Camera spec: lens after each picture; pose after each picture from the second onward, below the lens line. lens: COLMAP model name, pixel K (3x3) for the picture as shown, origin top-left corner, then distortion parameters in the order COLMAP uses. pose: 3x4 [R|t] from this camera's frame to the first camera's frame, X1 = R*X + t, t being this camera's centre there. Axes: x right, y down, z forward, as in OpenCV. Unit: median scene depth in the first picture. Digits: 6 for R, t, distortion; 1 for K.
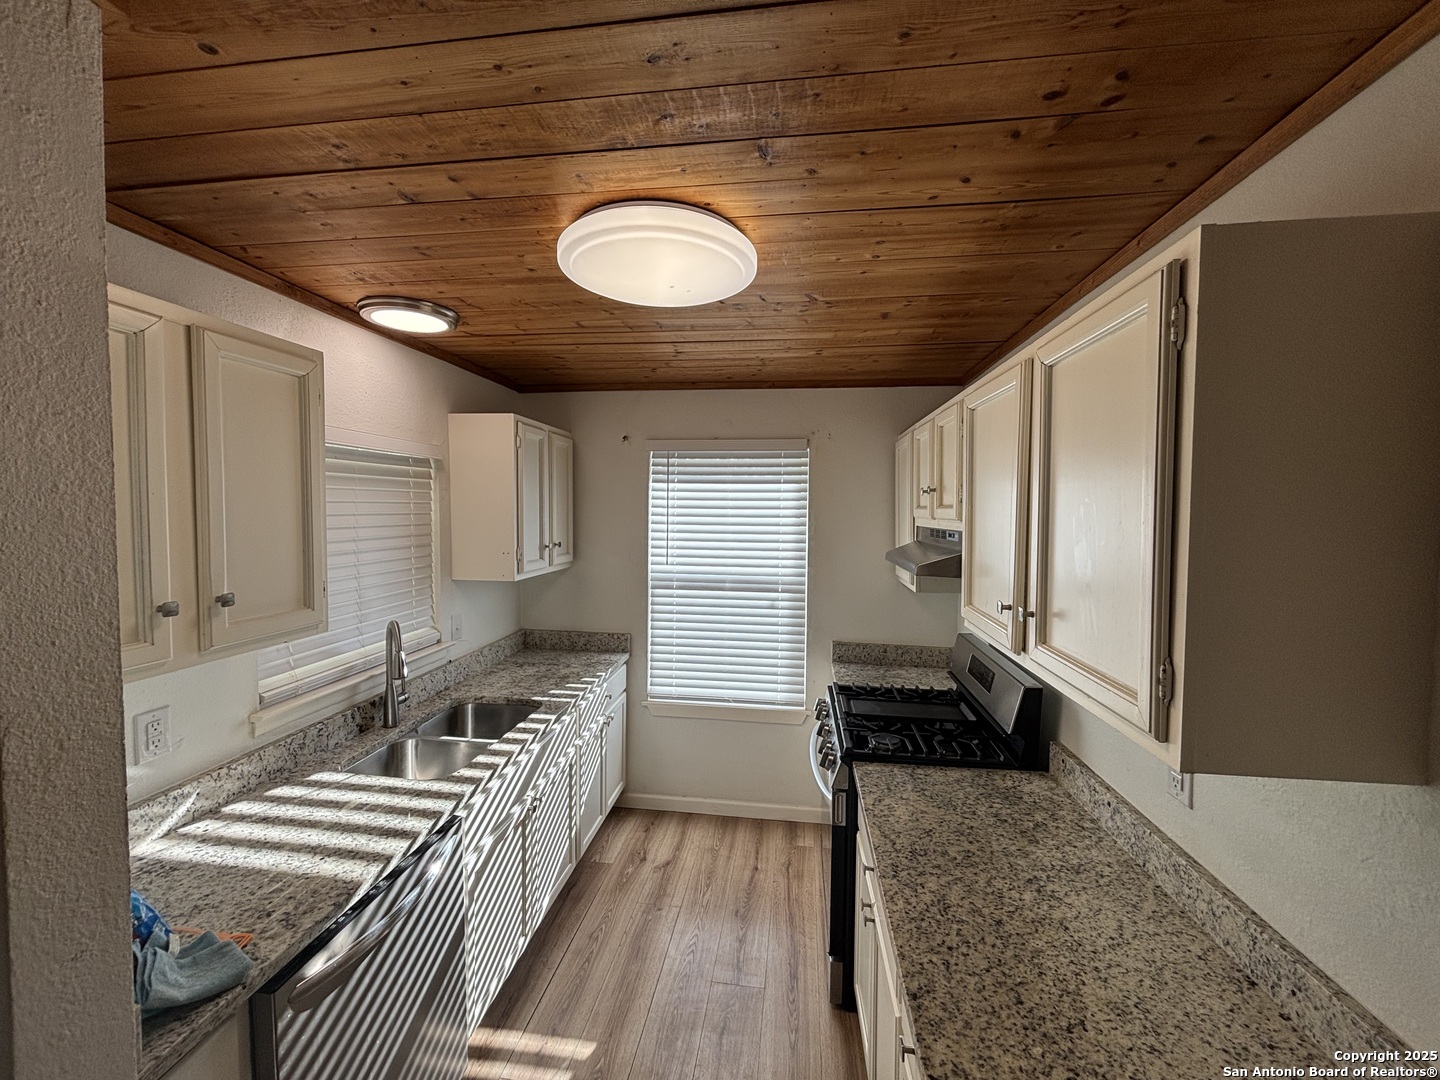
lens RADIAL K [[583.3, 0, 718.9], [0, 583.3, 536.7], [0, 0, 1]] dist [0.001352, -0.000069]
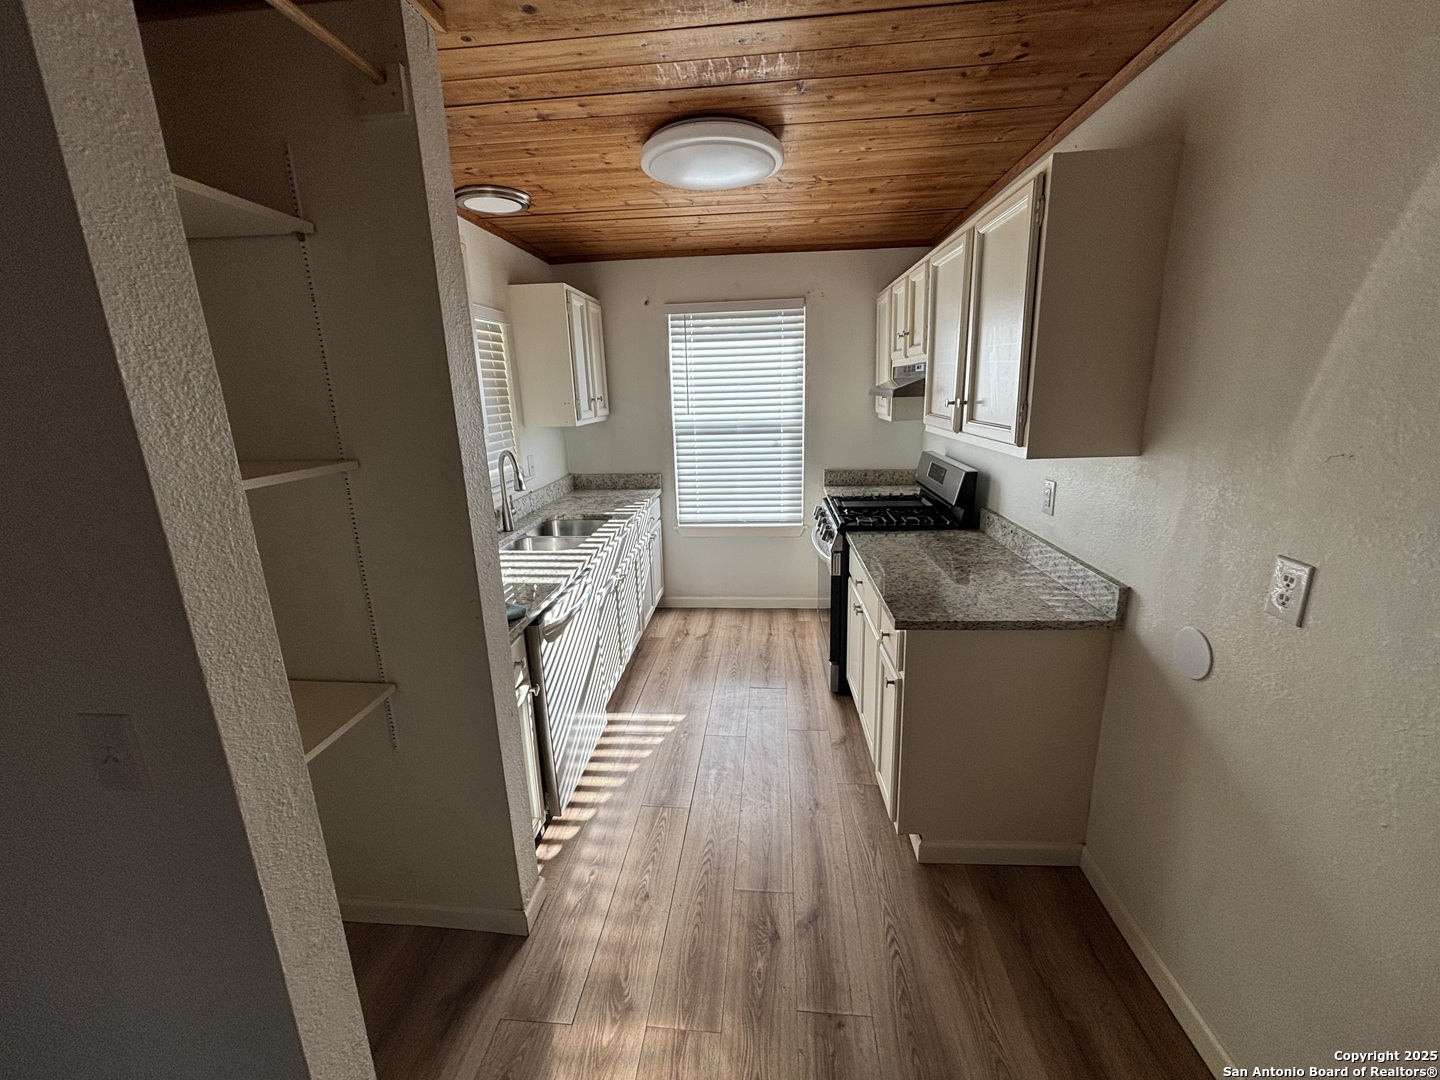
lens RADIAL K [[585.2, 0, 717.8], [0, 585.2, 544.2], [0, 0, 1]] dist [-0.000690, -0.000135]
pose [[0.998040, -0.050241, 0.037302, -0.124642], [0.041174, 0.976157, 0.213124, 0.080755], [-0.047121, -0.211170, 0.976313, -0.354002]]
